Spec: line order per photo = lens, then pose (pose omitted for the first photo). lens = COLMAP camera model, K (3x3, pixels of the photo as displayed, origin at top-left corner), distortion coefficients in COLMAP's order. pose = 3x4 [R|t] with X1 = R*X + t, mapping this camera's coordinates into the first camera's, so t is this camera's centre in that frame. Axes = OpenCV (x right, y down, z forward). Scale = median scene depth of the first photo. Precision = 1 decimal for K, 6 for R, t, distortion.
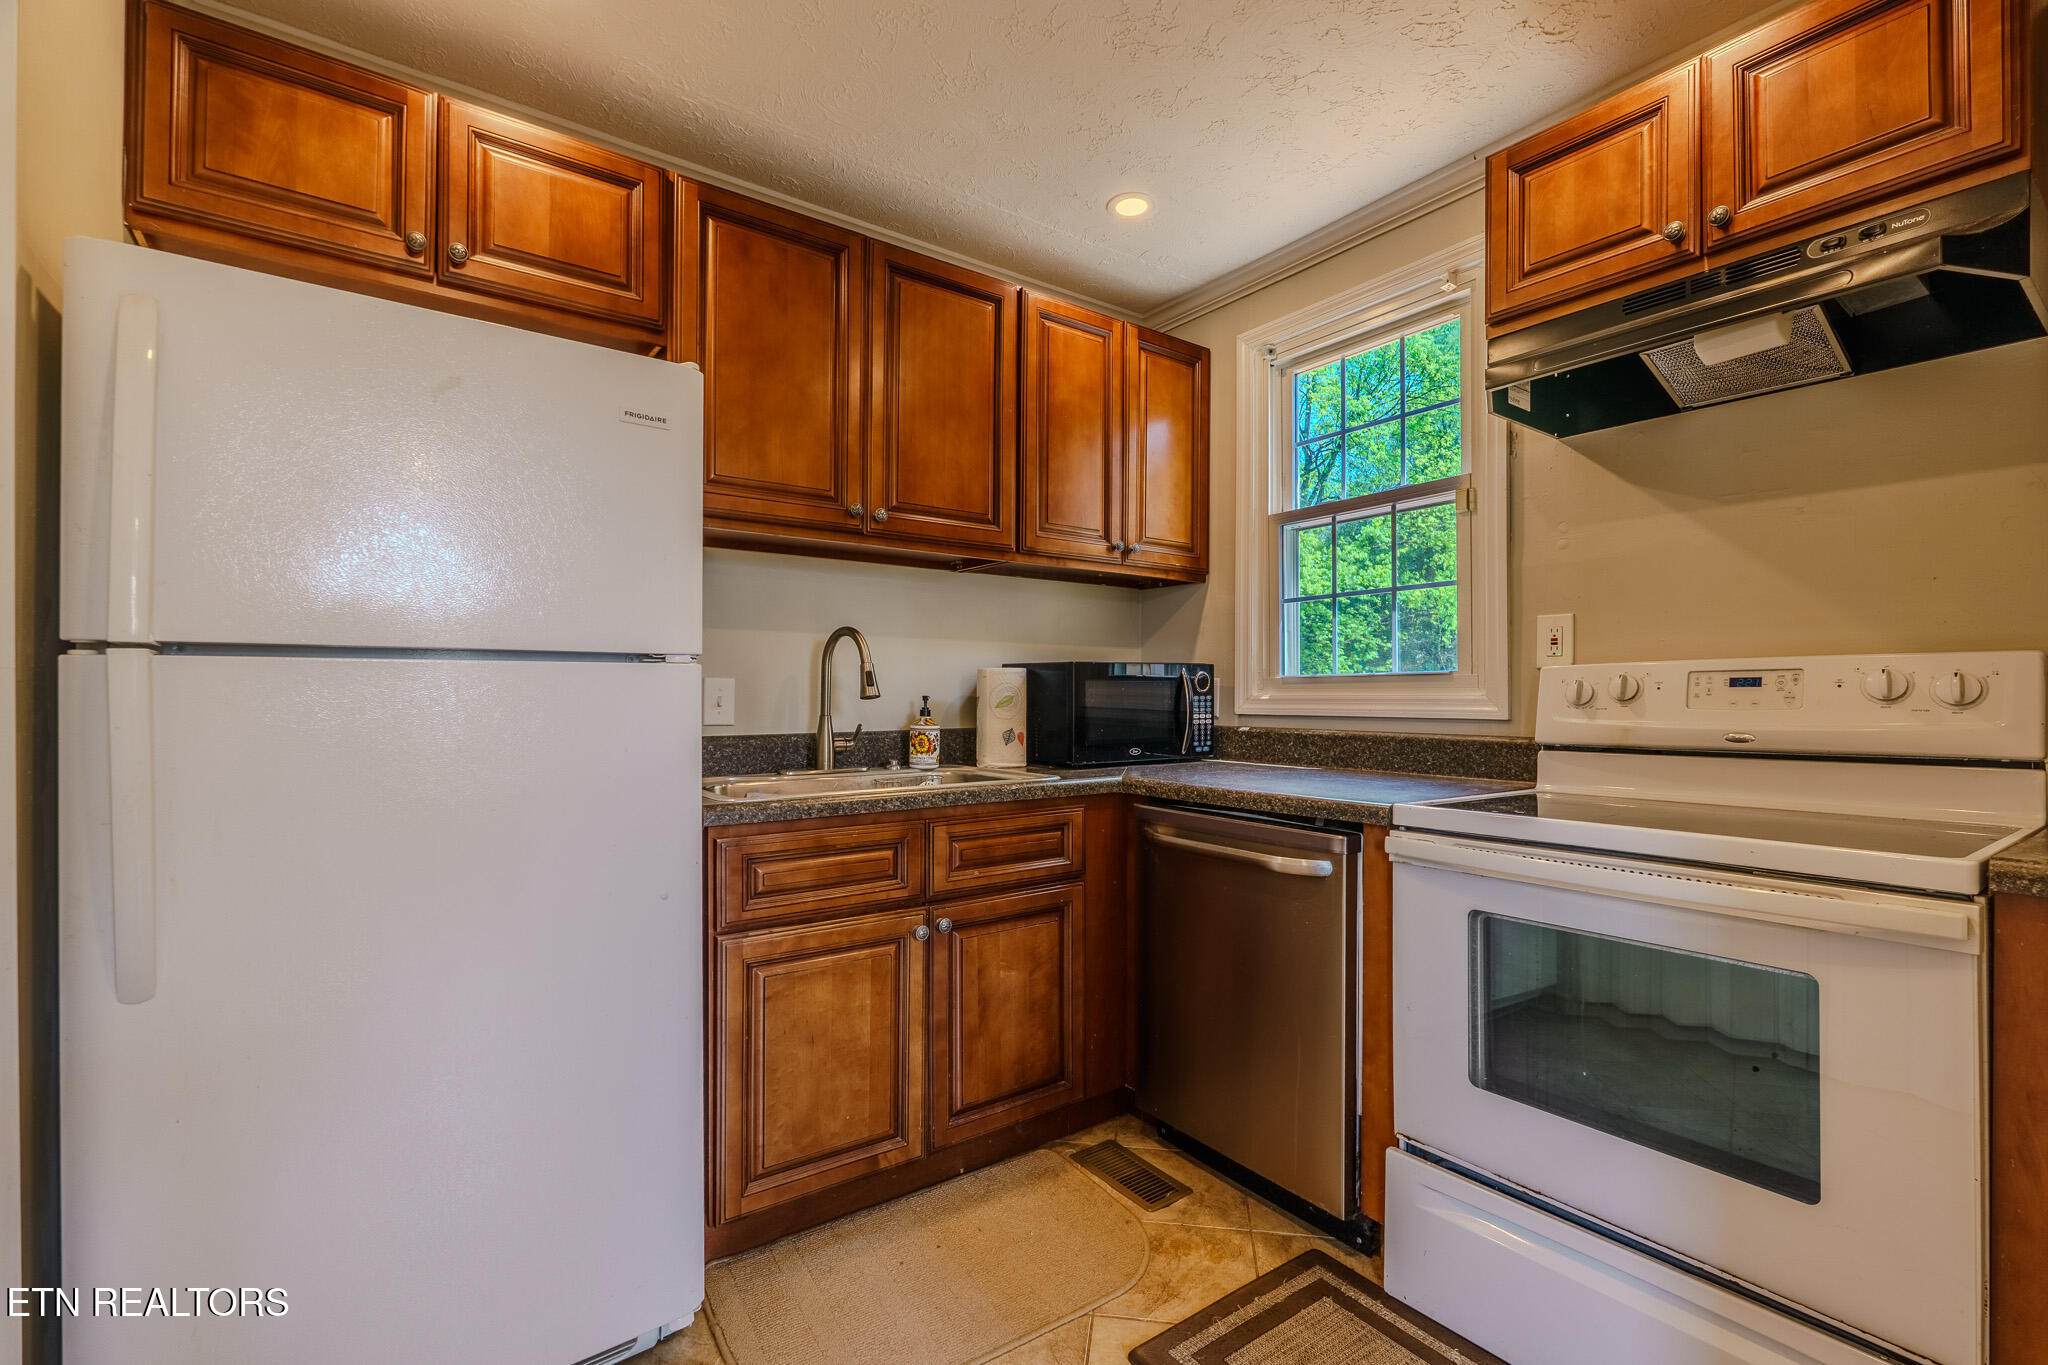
lens RADIAL K [[899.2, 0, 1024.5], [0, 899.2, 684.0], [0, 0, 1]] dist [-0.001477, 0.000255]
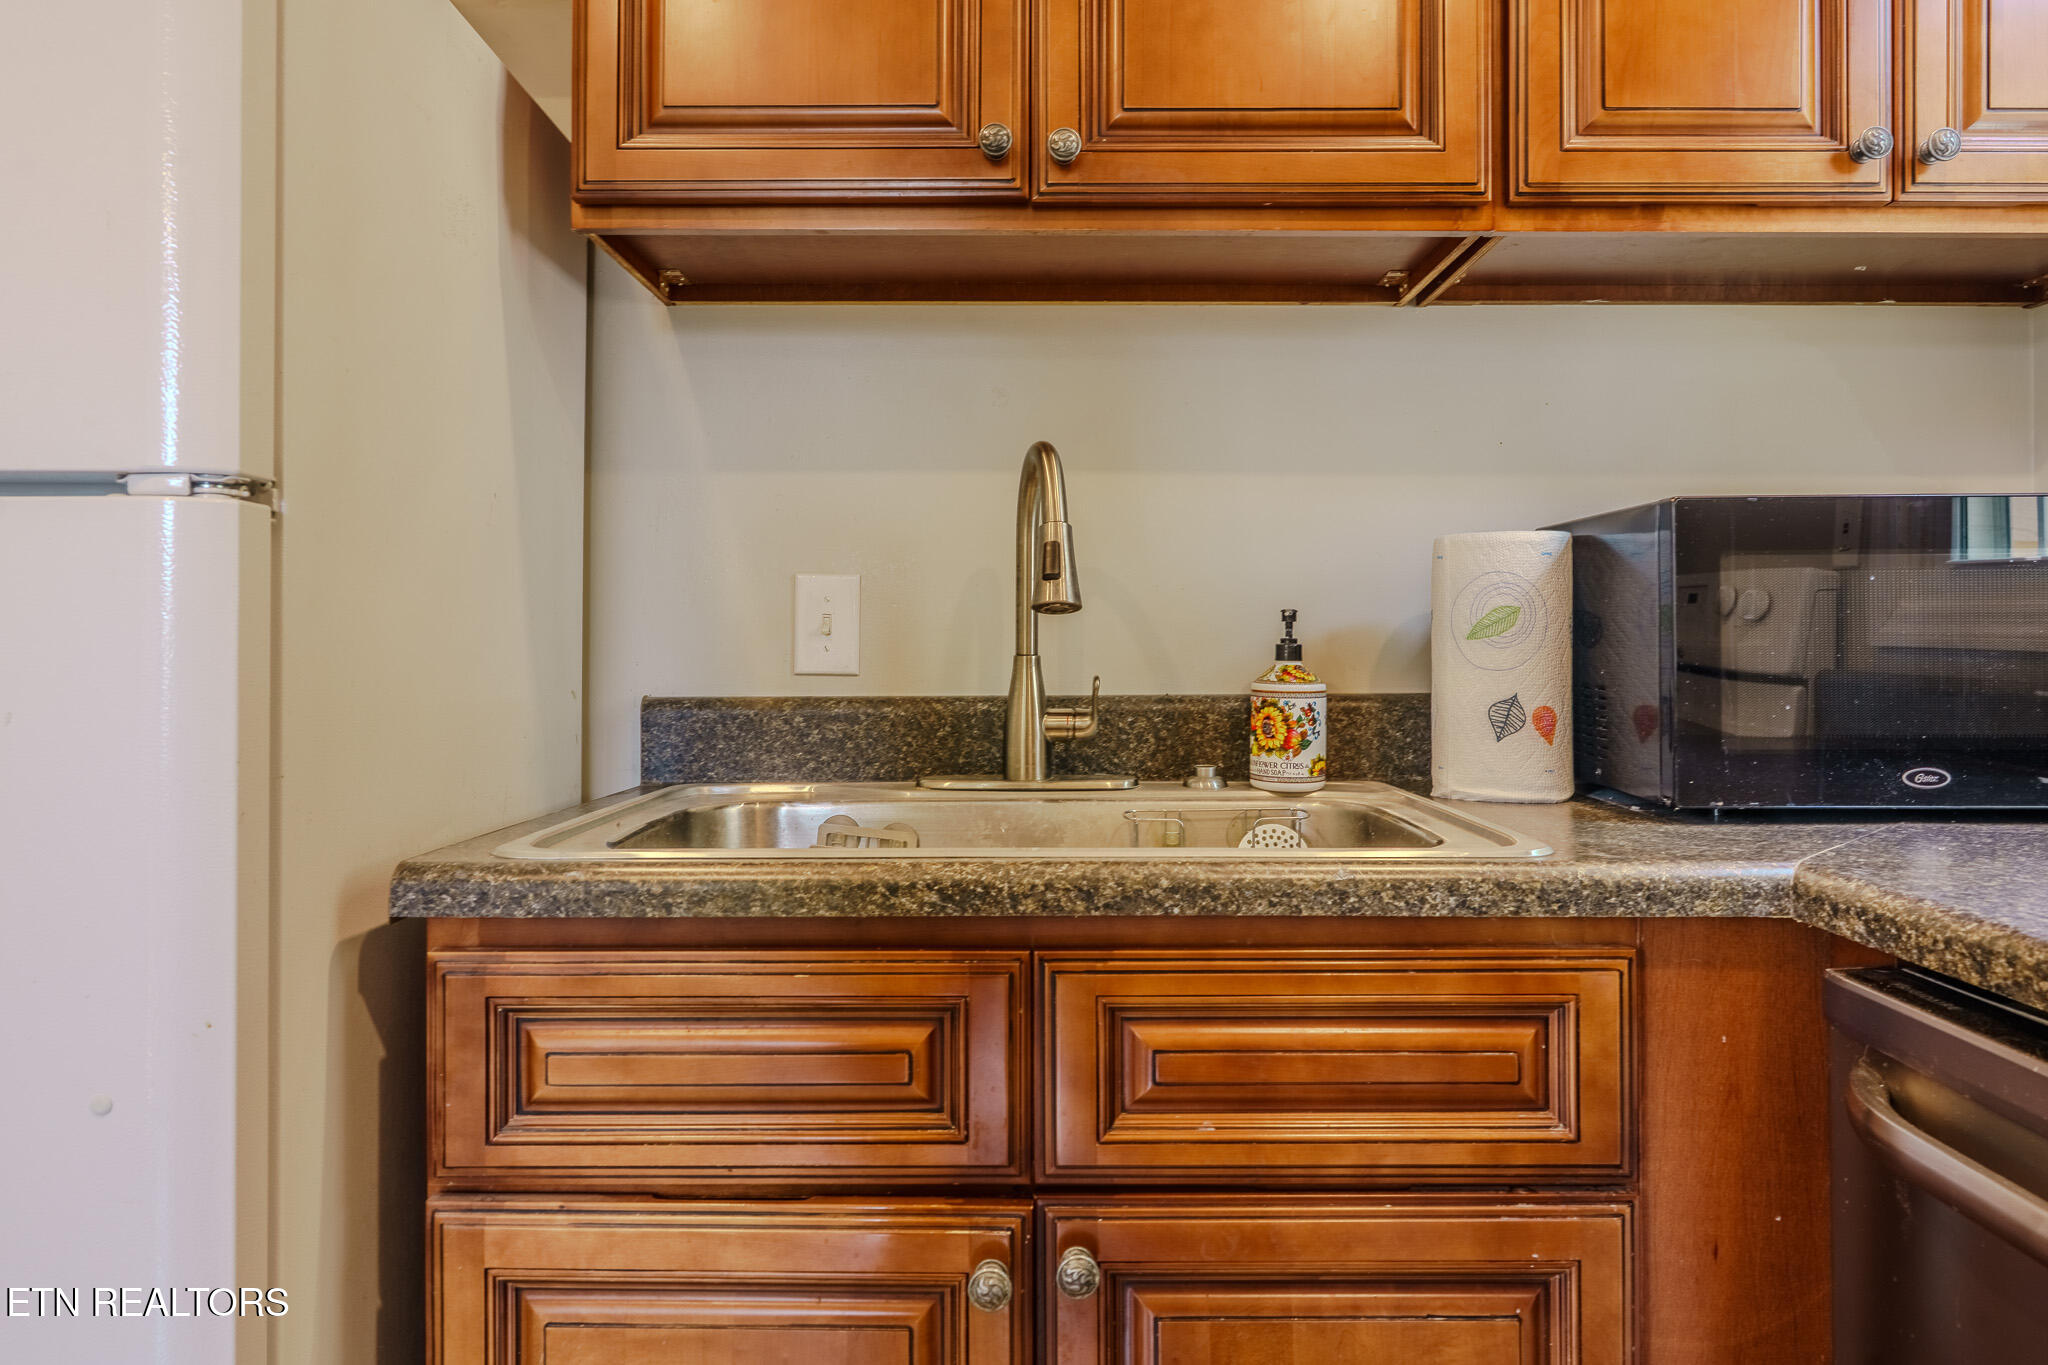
lens RADIAL K [[1301.2, 0, 1040.3], [0, 1301.2, 639.0], [0, 0, 1]] dist [0.001104, 0.001494]
pose [[0.810237, -0.004386, -0.586086, 0.174414], [0.007918, 0.999963, 0.003462, 0.028285], [0.586049, -0.007446, 0.810242, 0.564943]]
